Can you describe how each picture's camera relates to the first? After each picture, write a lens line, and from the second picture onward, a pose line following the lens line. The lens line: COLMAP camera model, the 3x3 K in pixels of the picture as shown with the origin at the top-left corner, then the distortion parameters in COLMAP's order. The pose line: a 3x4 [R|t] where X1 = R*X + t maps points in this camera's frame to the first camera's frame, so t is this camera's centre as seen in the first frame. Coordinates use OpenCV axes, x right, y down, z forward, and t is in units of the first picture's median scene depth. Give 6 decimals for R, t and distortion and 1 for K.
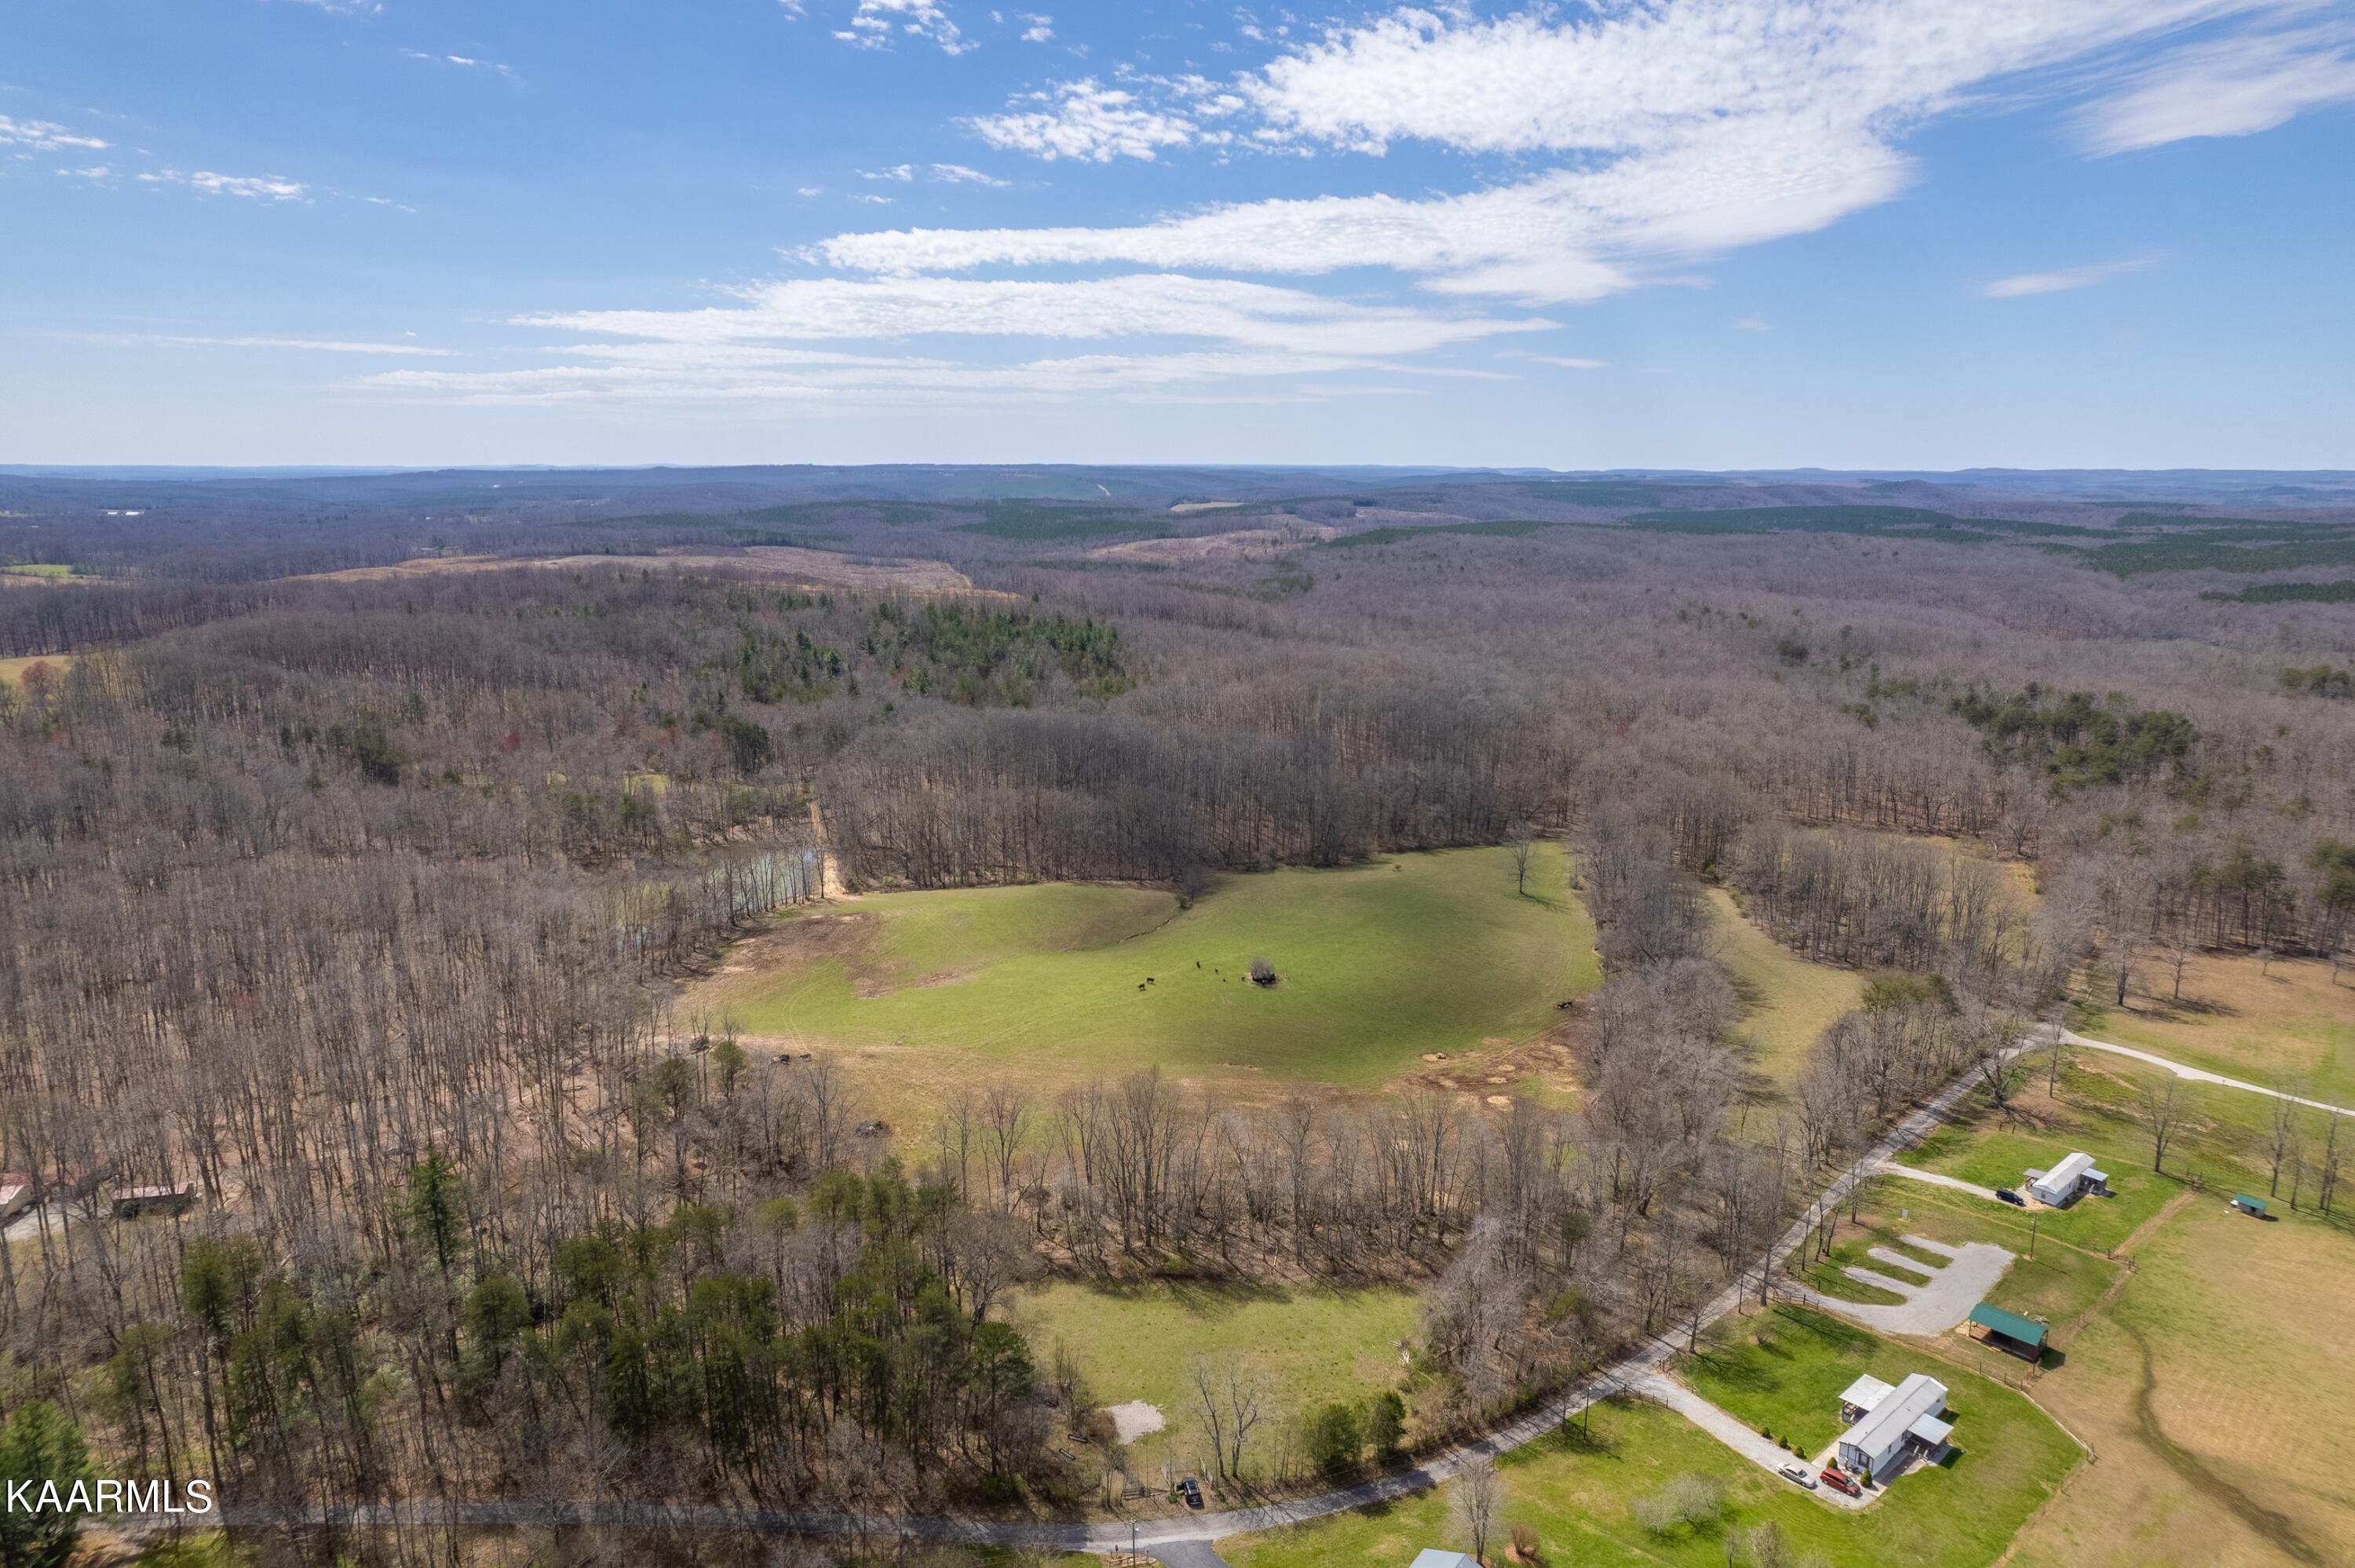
lens RADIAL K [[1516.6, 0, 1186.7], [0, 1516.6, 781.6], [0, 0, 1]] dist [-0.083491, 0.100487]
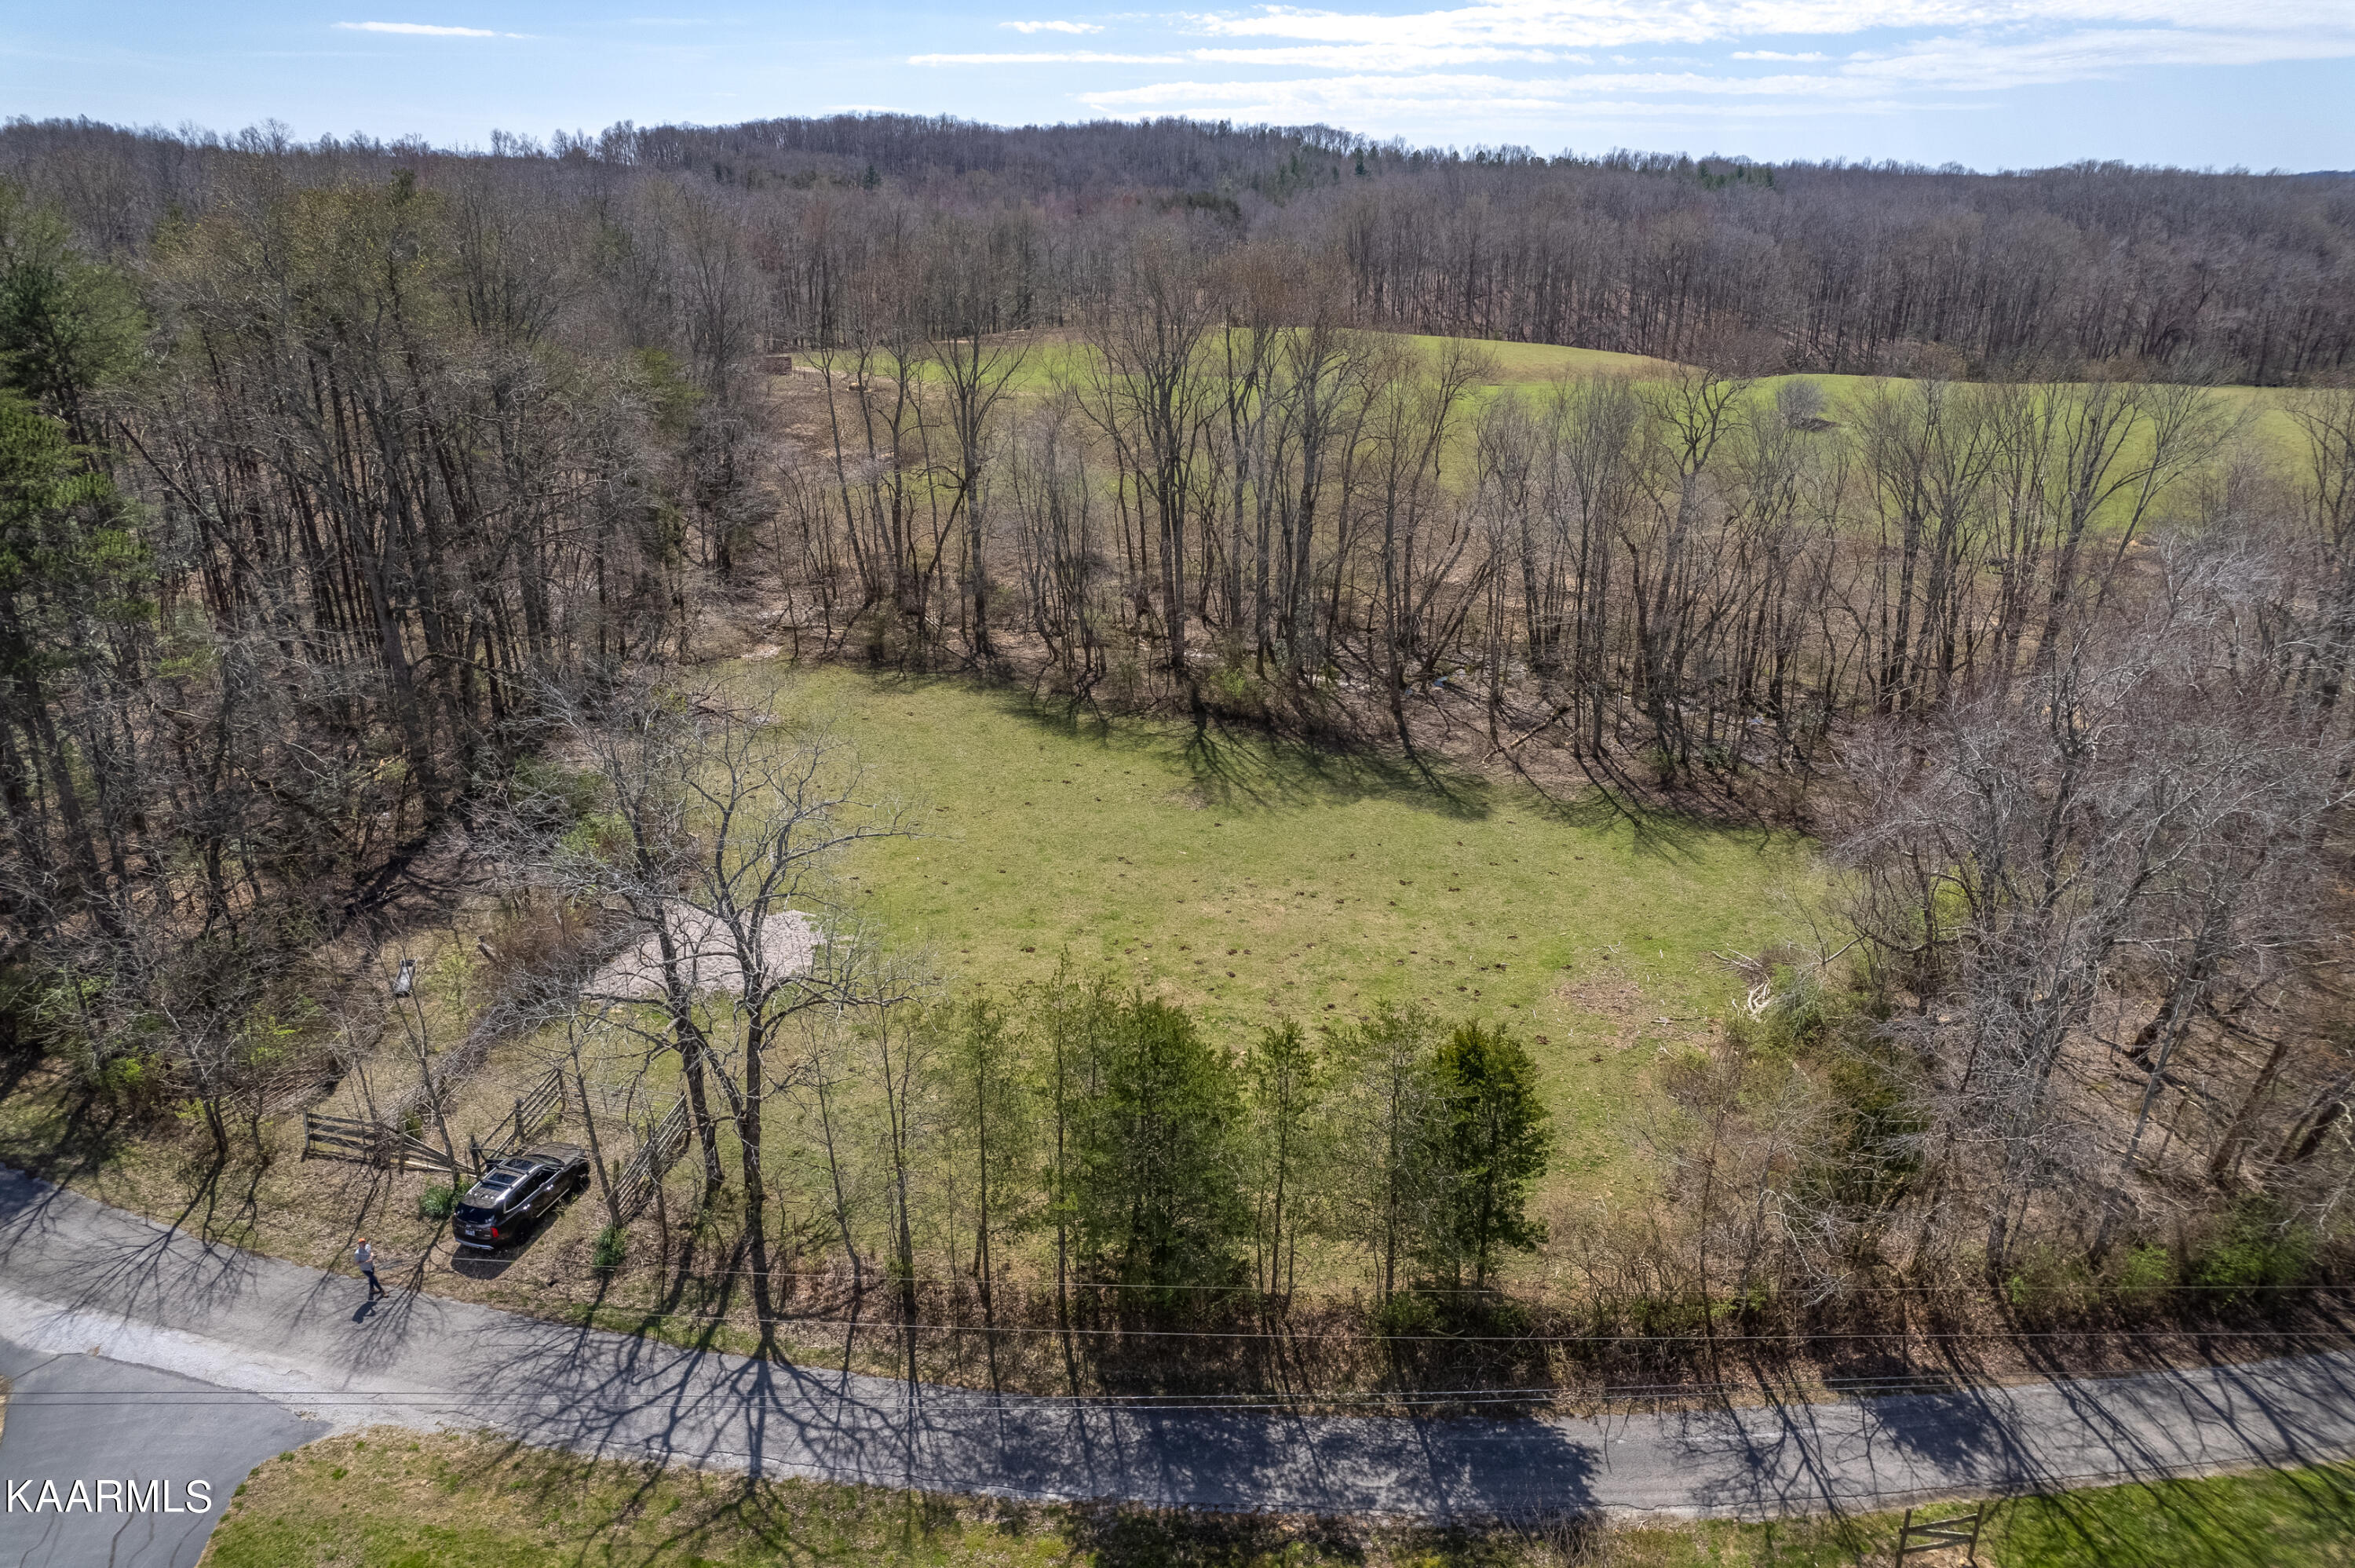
lens RADIAL K [[1516.6, 0, 1186.7], [0, 1516.6, 781.6], [0, 0, 1]] dist [-0.083491, 0.100487]
pose [[0.900457, 0.164229, -0.402747, 0.171958], [-0.093471, 0.977407, 0.189577, 0.330805], [0.424782, -0.133061, 0.895464, 0.784989]]
